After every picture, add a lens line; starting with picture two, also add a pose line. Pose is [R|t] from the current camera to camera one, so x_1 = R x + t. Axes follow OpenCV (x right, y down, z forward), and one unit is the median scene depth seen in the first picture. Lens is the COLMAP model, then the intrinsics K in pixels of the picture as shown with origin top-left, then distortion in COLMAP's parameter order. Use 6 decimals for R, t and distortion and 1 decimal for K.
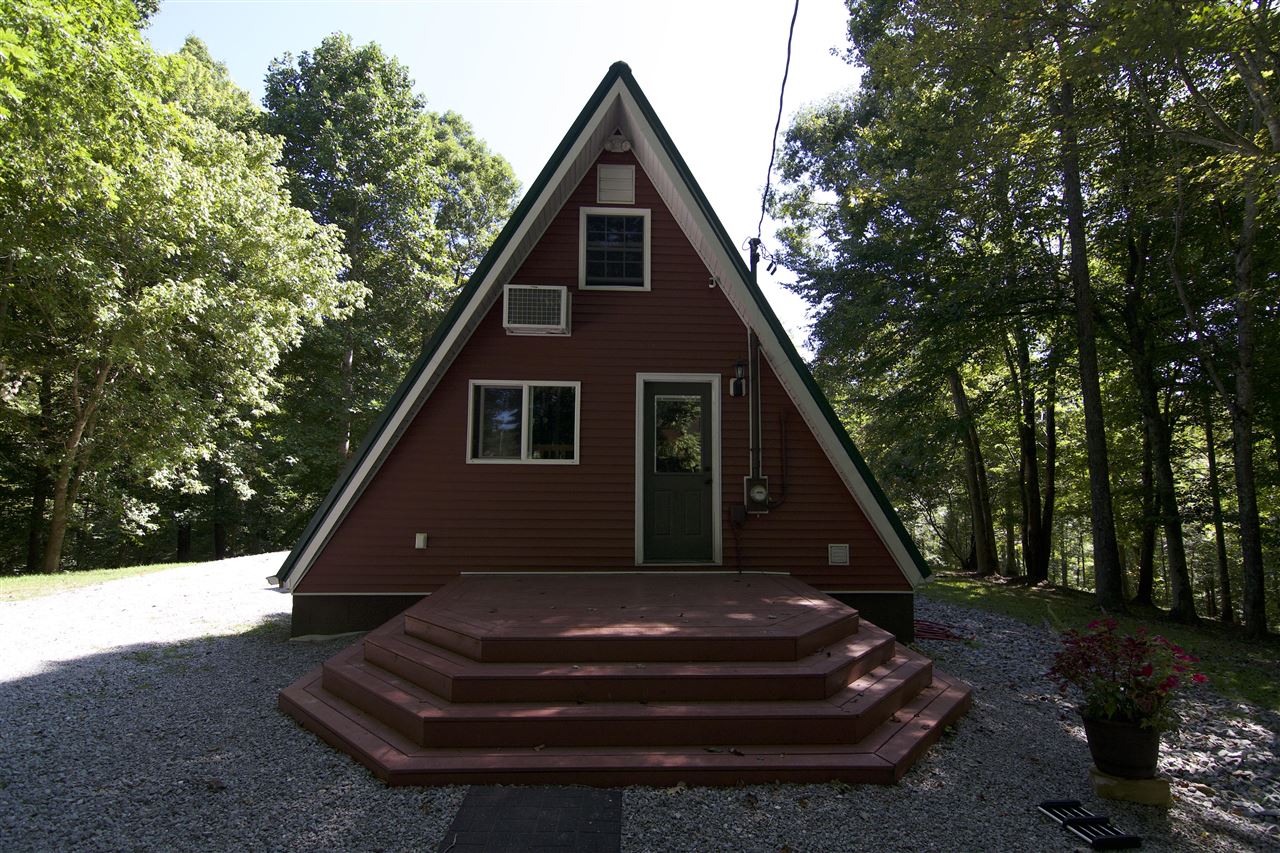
lens RADIAL K [[621.4, 0, 642.3], [0, 621.4, 426.1], [0, 0, 1]] dist [-0.012745, -0.006835]
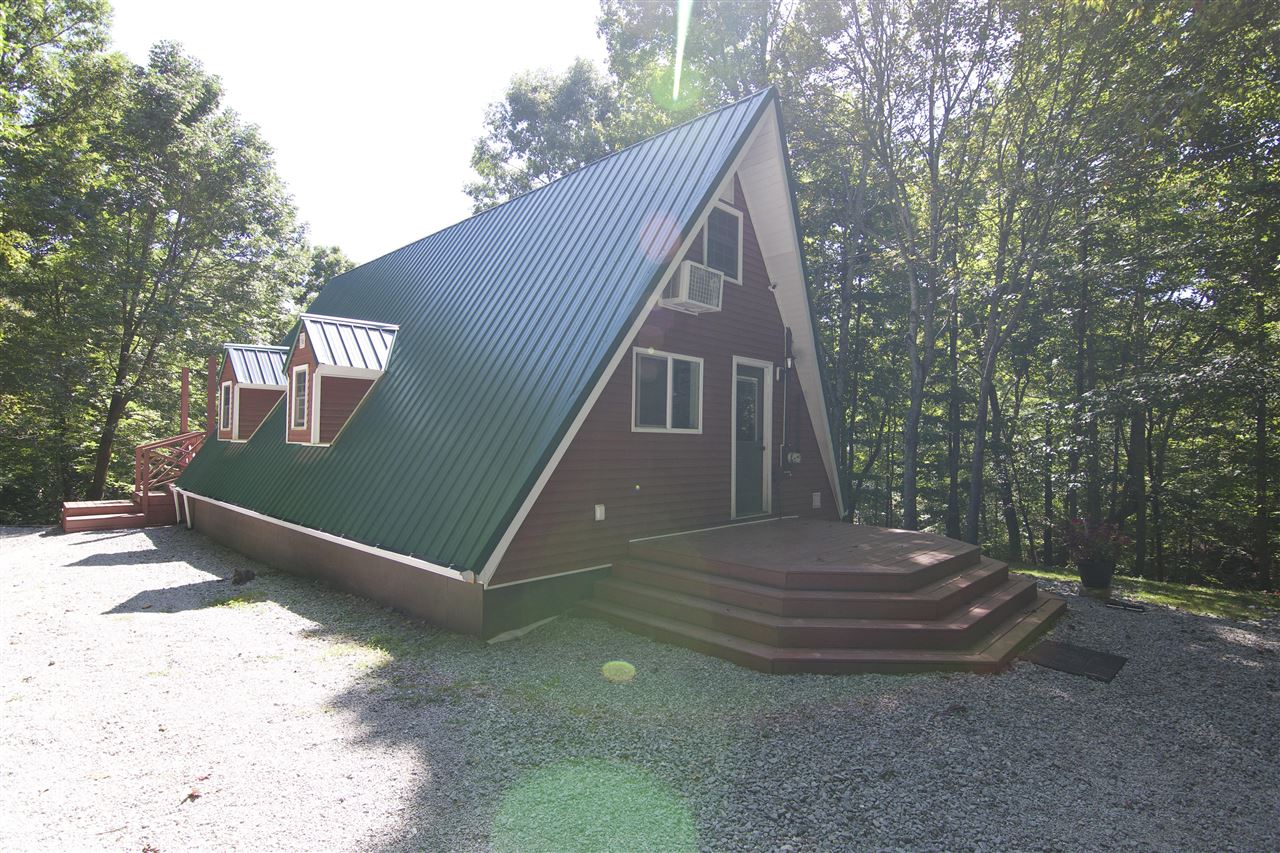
lens RADIAL K [[621.4, 0, 644.2], [0, 621.4, 426.2], [0, 0, 1]] dist [-0.012745, -0.006835]
pose [[0.729877, 0.021952, 0.683226, -0.920530], [-0.072410, 0.996344, 0.045341, 0.005256], [-0.679733, -0.082566, 0.728798, 0.261183]]
